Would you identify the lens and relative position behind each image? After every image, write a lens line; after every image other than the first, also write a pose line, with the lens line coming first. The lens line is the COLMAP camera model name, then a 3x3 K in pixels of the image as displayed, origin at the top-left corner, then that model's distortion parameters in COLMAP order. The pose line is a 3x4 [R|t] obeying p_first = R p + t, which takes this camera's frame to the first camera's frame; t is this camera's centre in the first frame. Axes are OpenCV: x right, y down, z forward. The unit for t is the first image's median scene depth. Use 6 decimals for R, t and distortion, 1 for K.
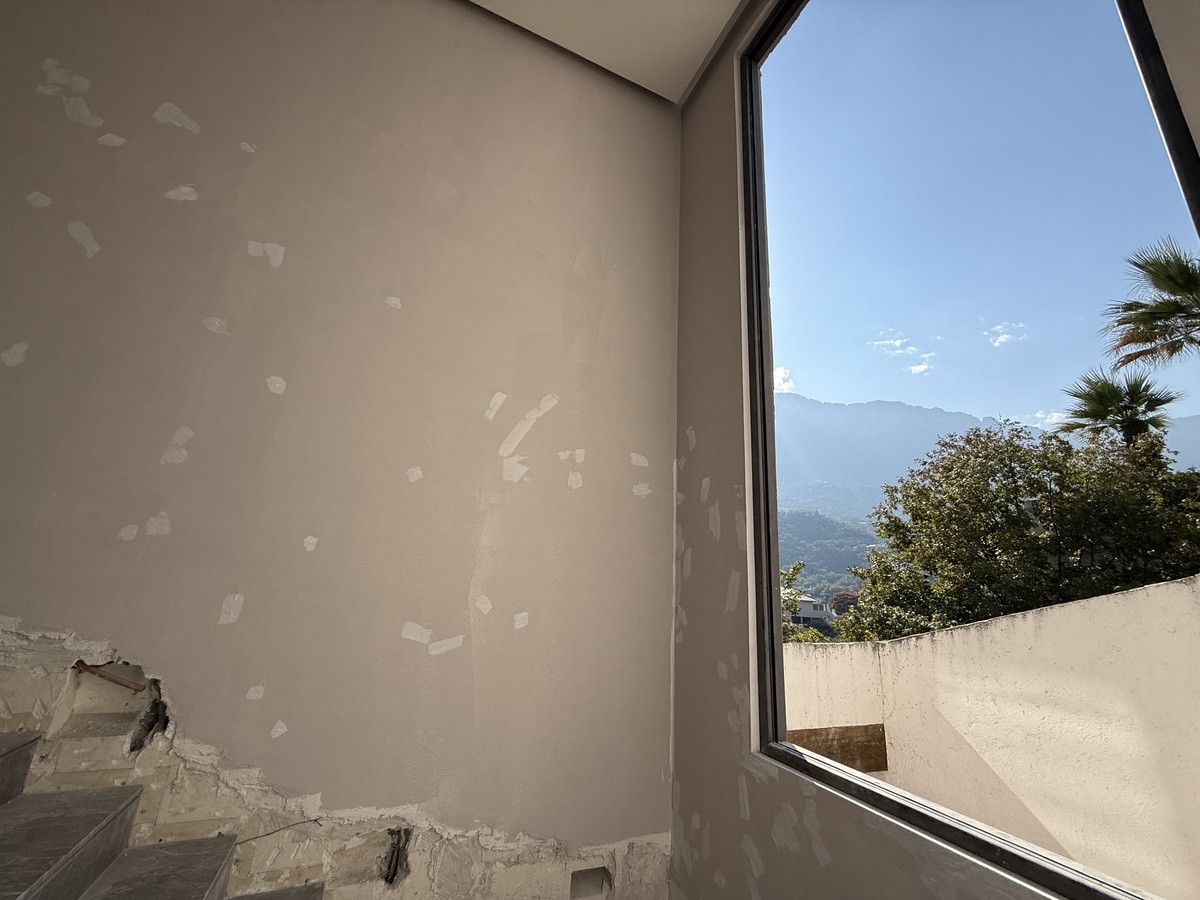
lens RADIAL K [[478.7, 0, 595.9], [0, 478.7, 449.6], [0, 0, 1]] dist [0.000460, 0.000043]
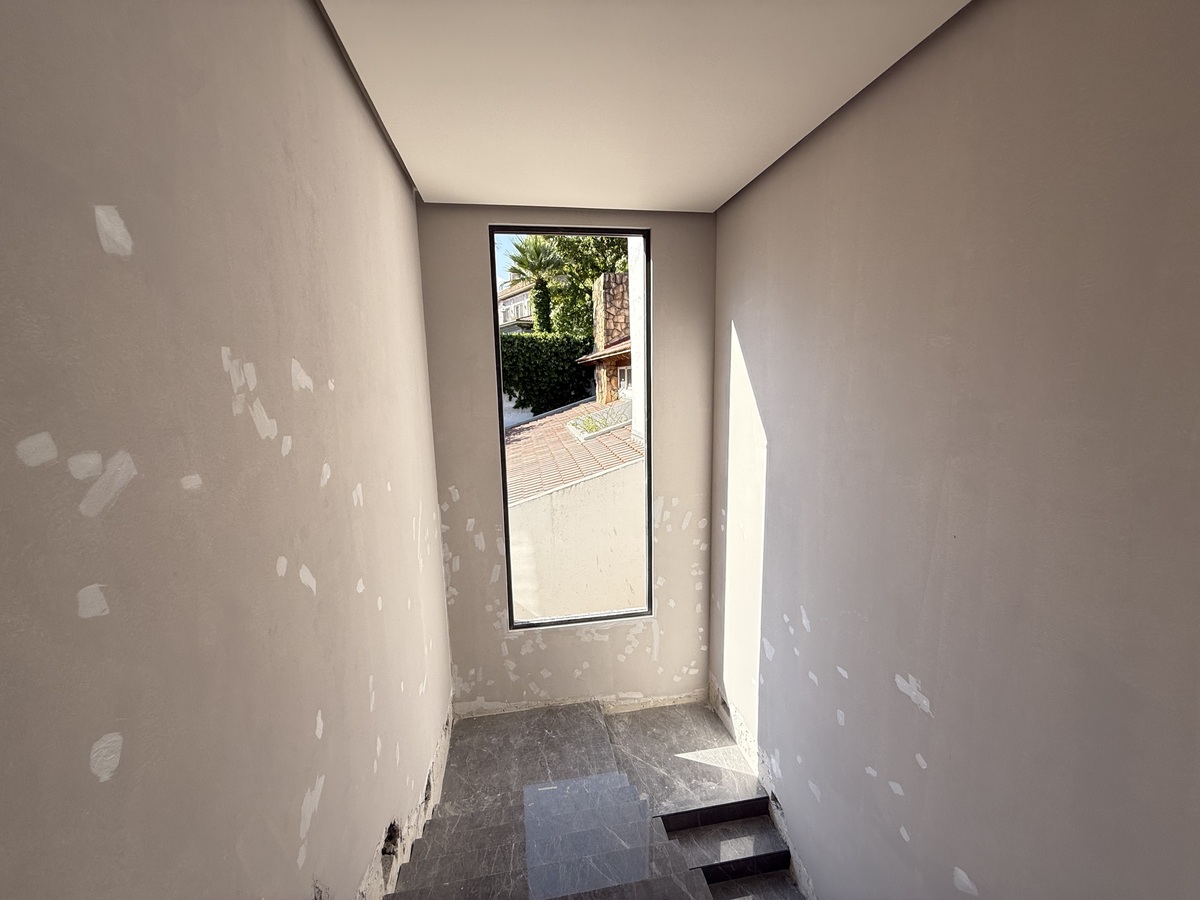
lens RADIAL K [[478.7, 0, 595.9], [0, 478.7, 449.6], [0, 0, 1]] dist [0.000460, 0.000043]
pose [[0.234261, -0.213726, 0.948390, -1.352597], [-0.233465, 0.934620, 0.268291, -0.800933], [-0.943725, -0.284265, 0.169047, 0.338130]]
